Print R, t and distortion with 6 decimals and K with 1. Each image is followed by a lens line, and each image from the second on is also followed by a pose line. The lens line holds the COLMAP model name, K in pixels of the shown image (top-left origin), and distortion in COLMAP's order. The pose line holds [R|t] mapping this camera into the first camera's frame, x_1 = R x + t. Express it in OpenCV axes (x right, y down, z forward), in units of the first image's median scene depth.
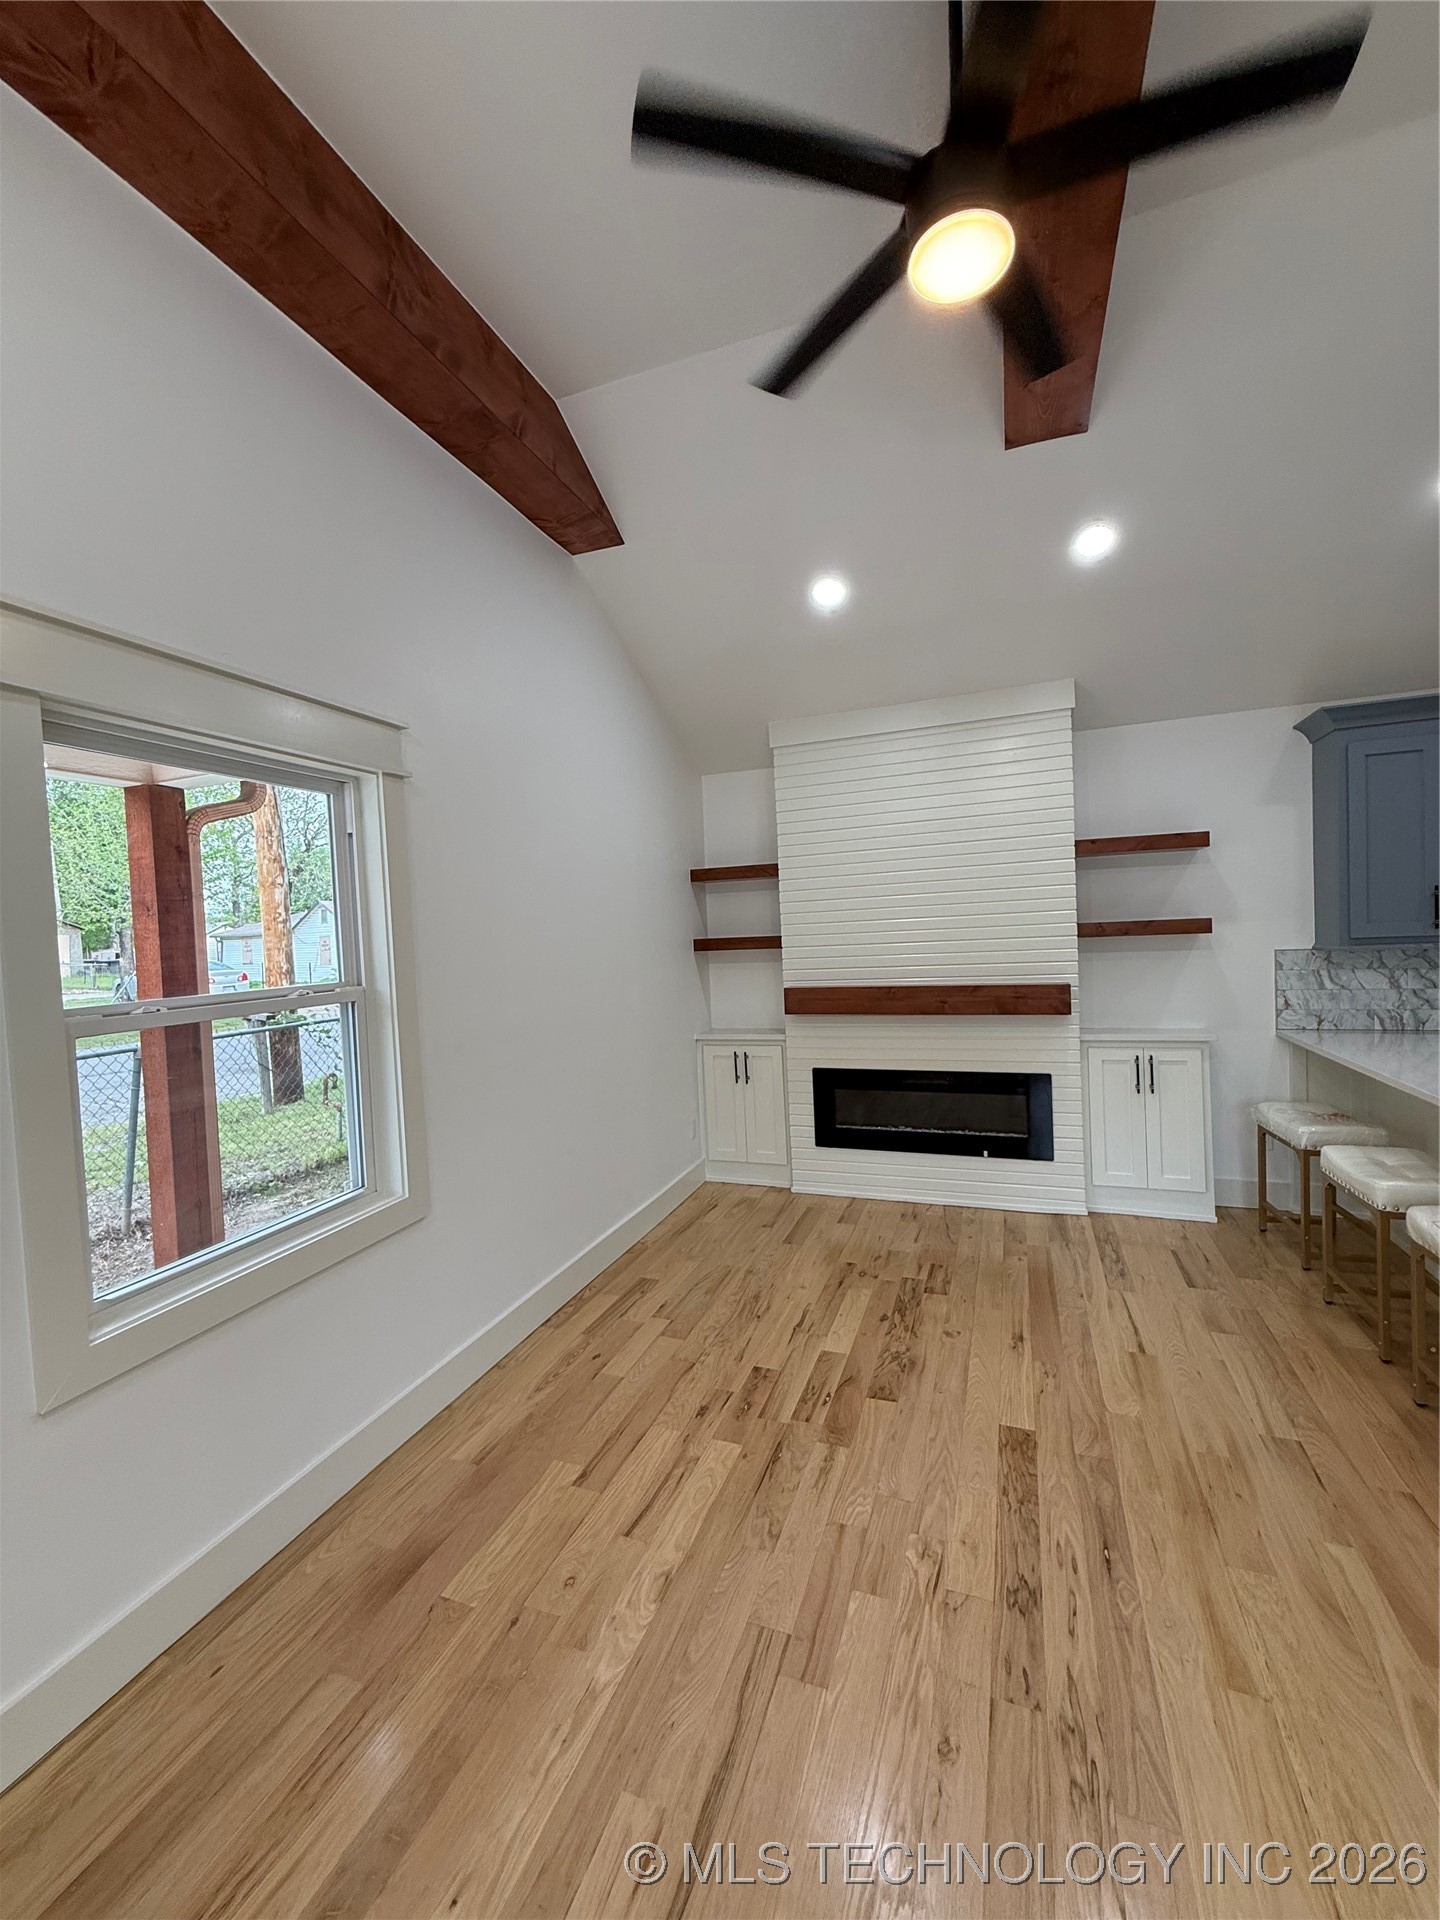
lens RADIAL K [[767.2, 0, 721.9], [0, 767.2, 965.7], [0, 0, 1]] dist [0.002977, 0.000248]
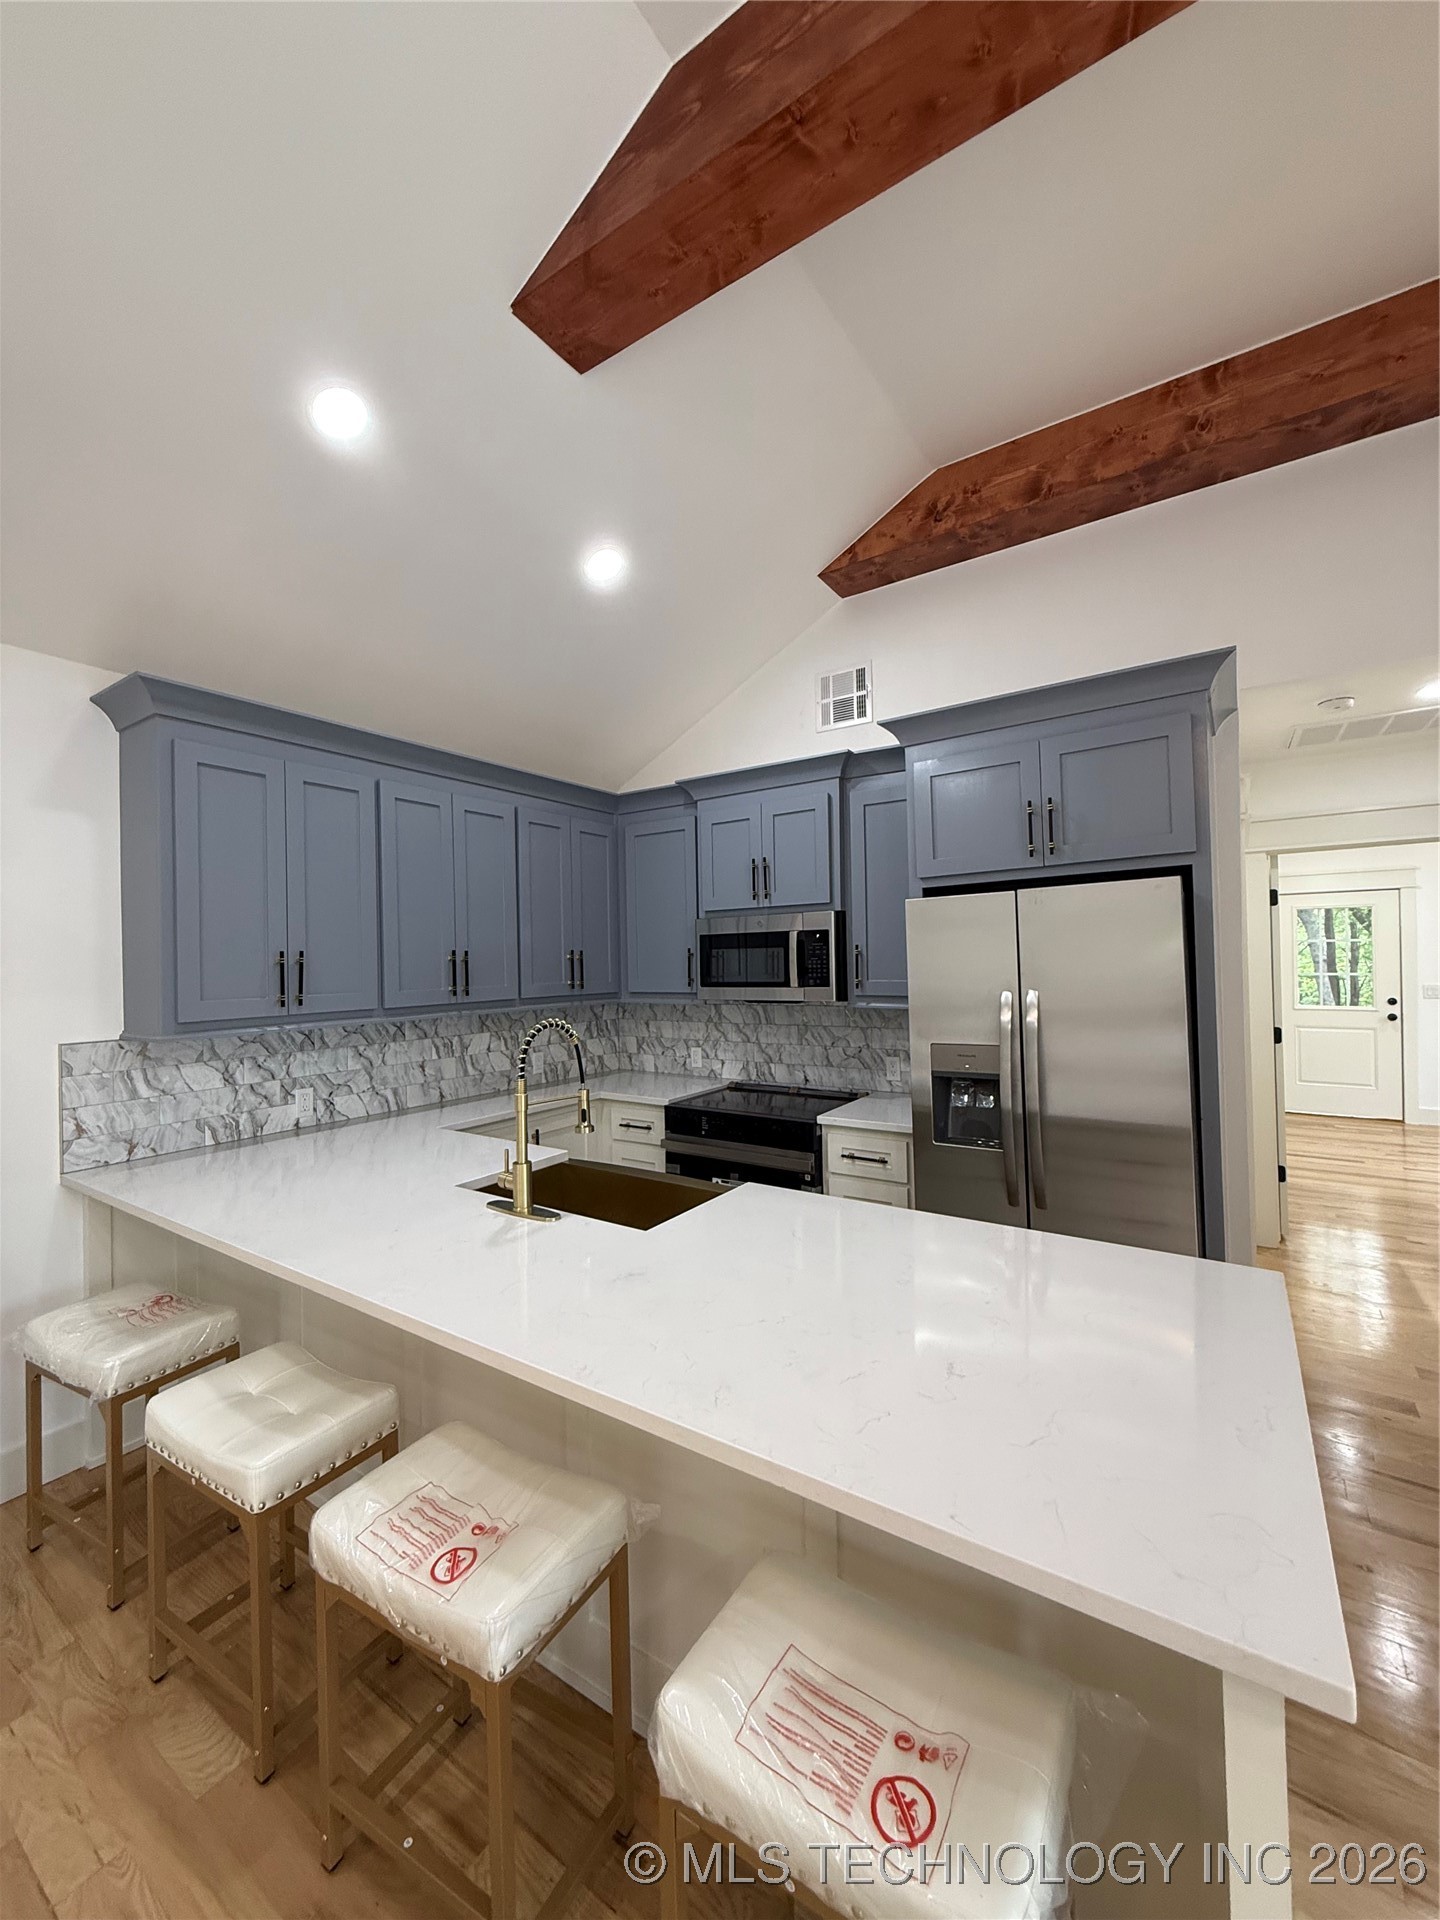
lens RADIAL K [[767.2, 0, 716.2], [0, 767.2, 952.1], [0, 0, 1]] dist [0.002977, 0.000248]
pose [[0.232272, 0.036093, 0.971981, 0.251284], [0.035703, 0.998321, -0.045603, -0.049197], [-0.971995, 0.045295, 0.230594, 0.358482]]
